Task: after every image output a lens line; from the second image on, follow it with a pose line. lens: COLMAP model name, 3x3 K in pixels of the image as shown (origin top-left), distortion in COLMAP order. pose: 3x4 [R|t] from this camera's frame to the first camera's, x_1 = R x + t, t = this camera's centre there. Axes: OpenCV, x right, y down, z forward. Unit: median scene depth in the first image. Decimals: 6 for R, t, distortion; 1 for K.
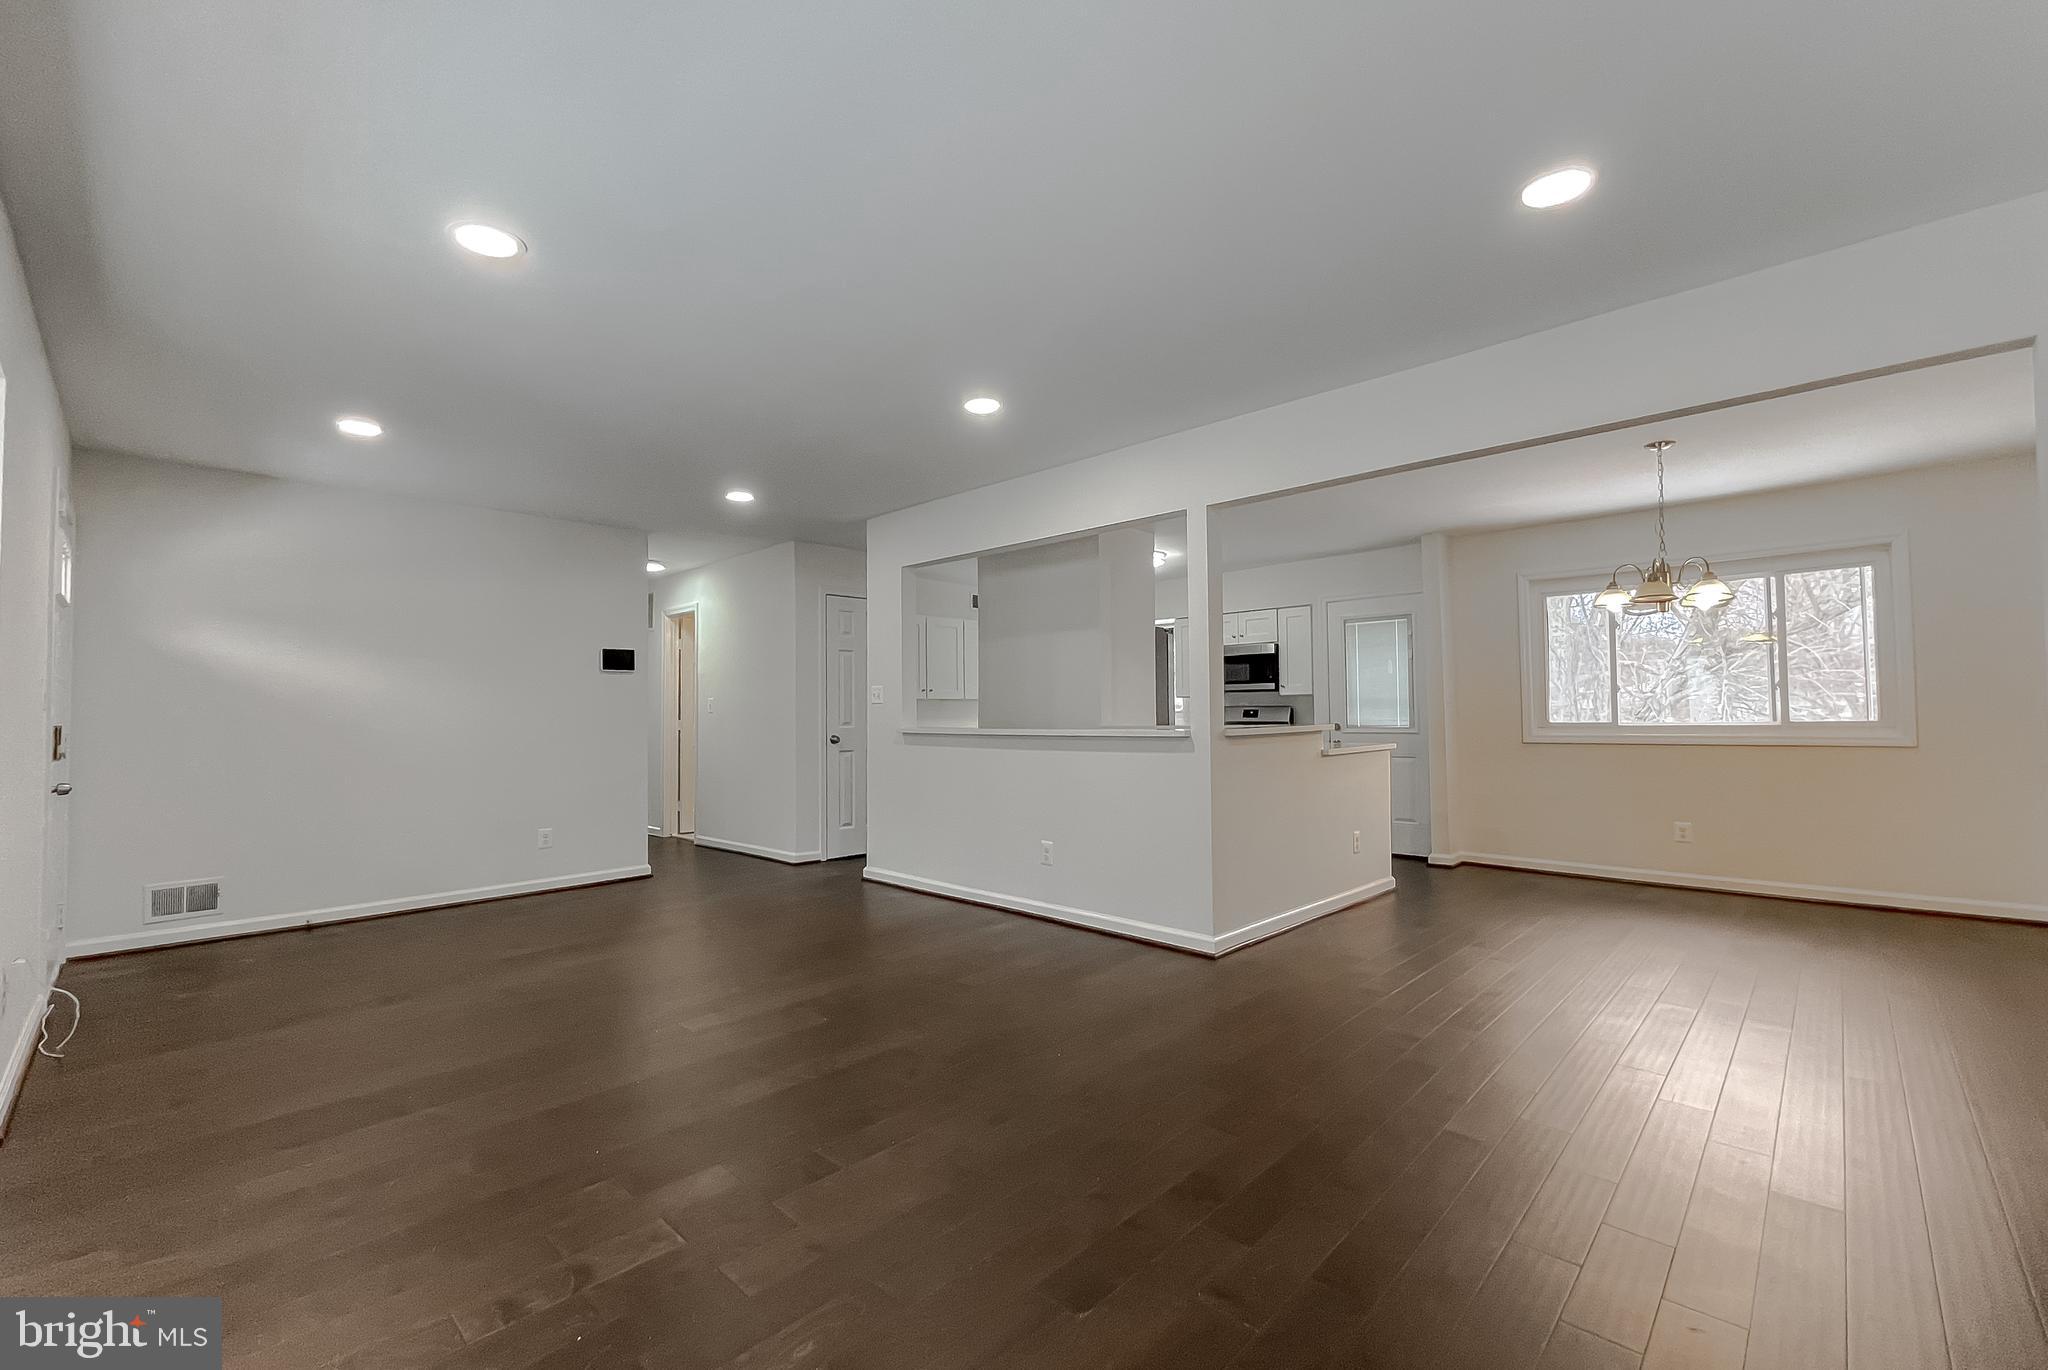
lens RADIAL K [[861.8, 0, 1003.3], [0, 861.8, 684.6], [0, 0, 1]] dist [-0.022295, 0.015929]
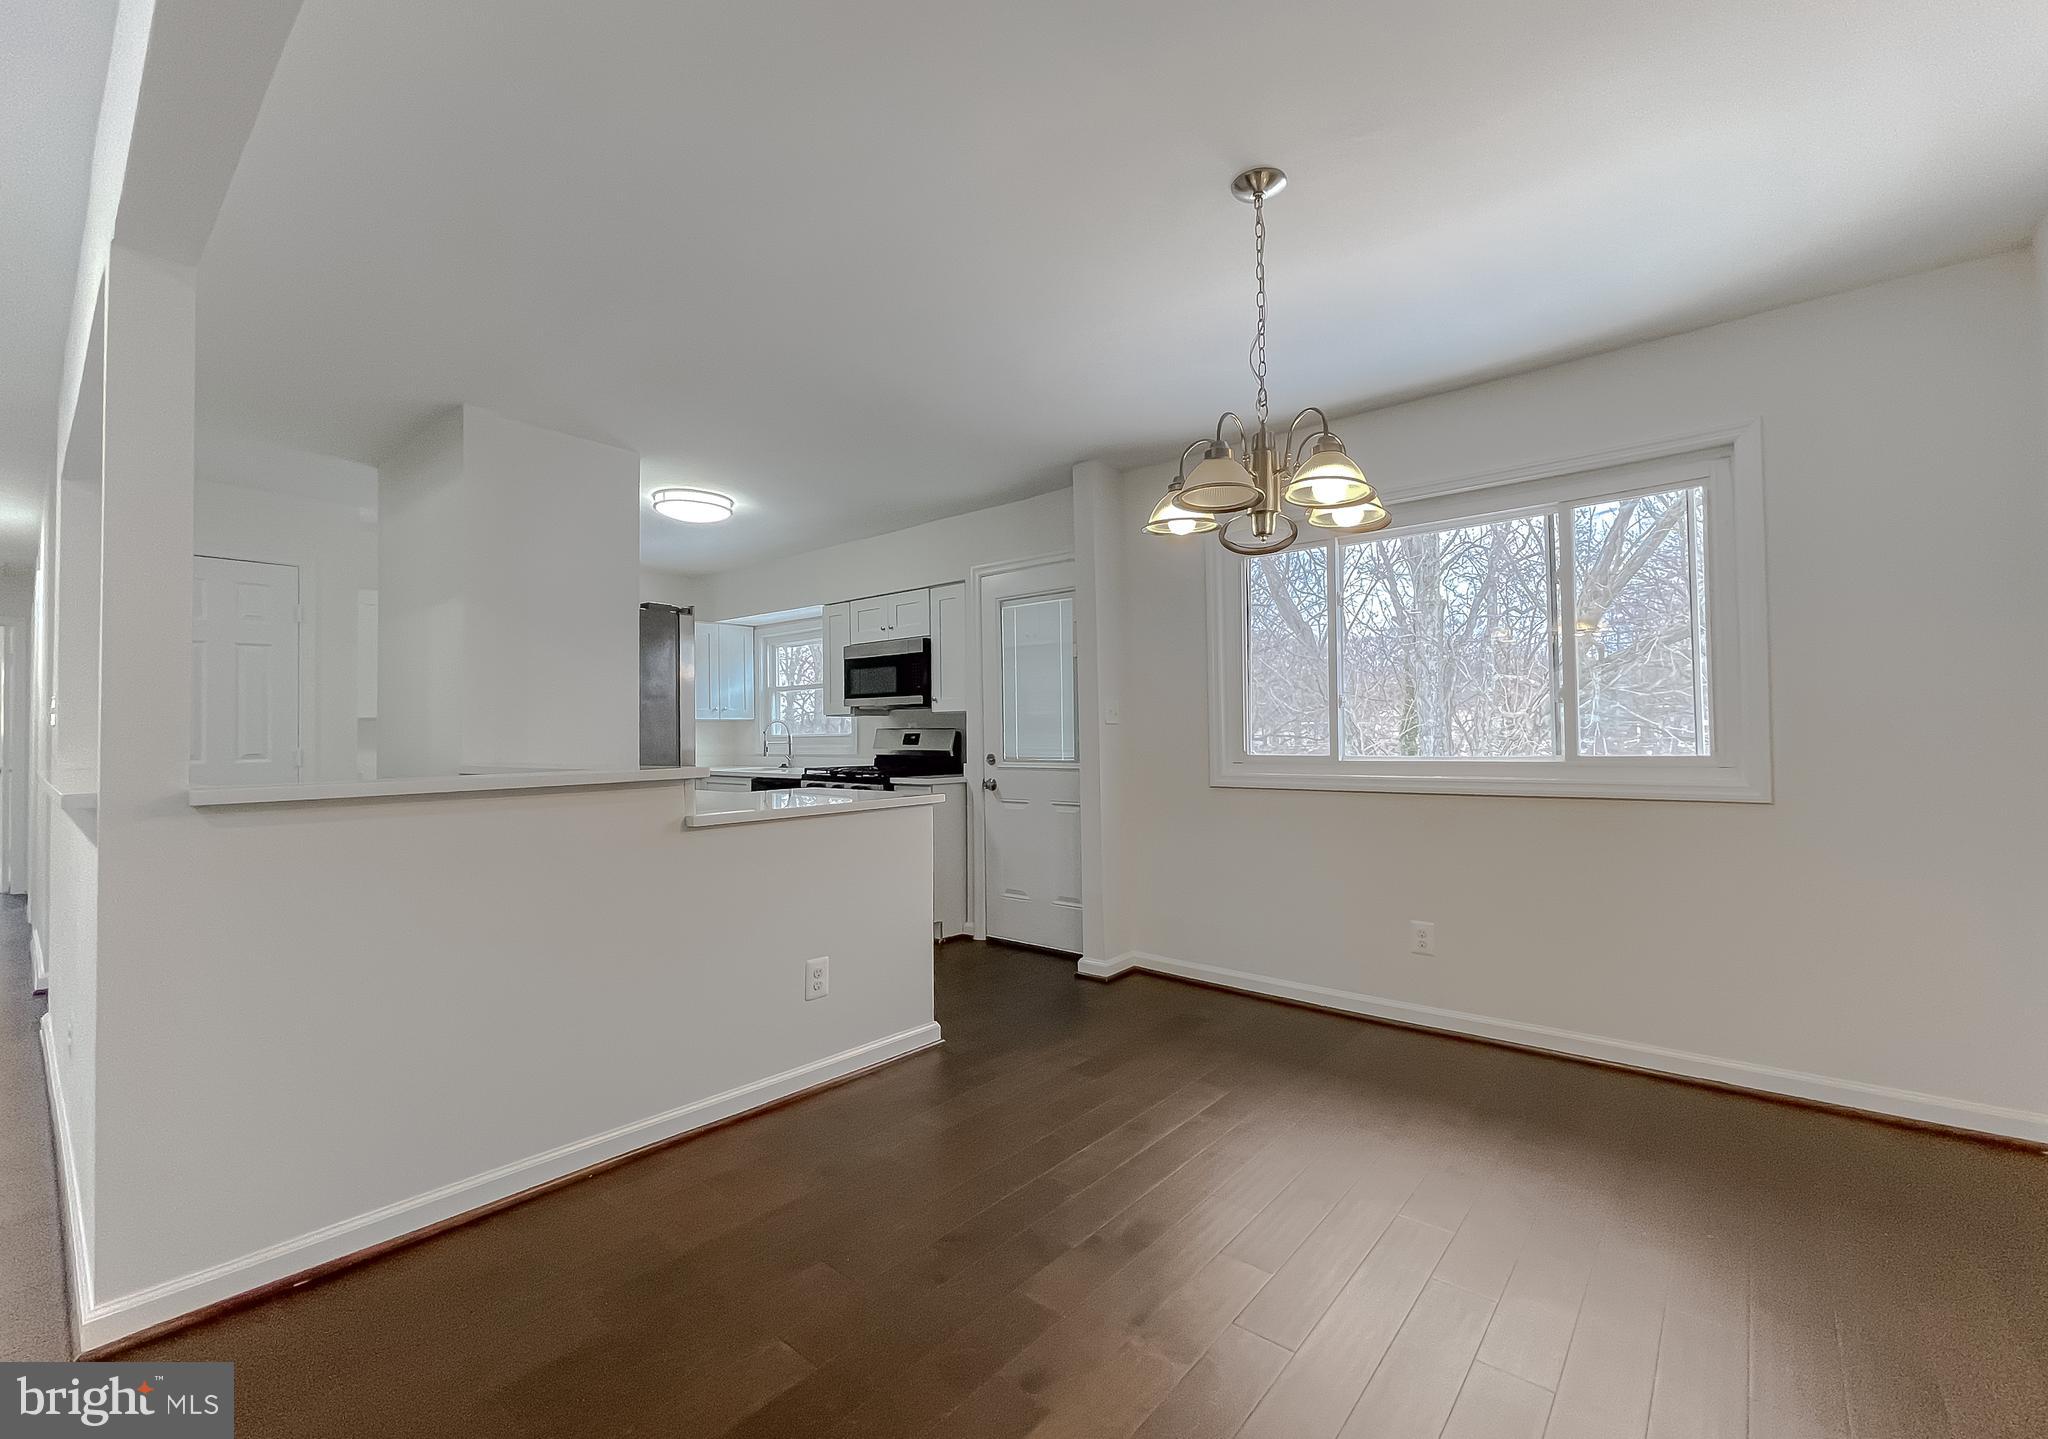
lens RADIAL K [[860.4, 0, 1020.0], [0, 860.4, 712.7], [0, 0, 1]] dist [0.000410, -0.000024]
pose [[0.997904, 0.000880, 0.064710, 0.428532], [-0.001476, 0.999957, 0.009160, 0.007263], [-0.064699, -0.009237, 0.997862, 0.374413]]
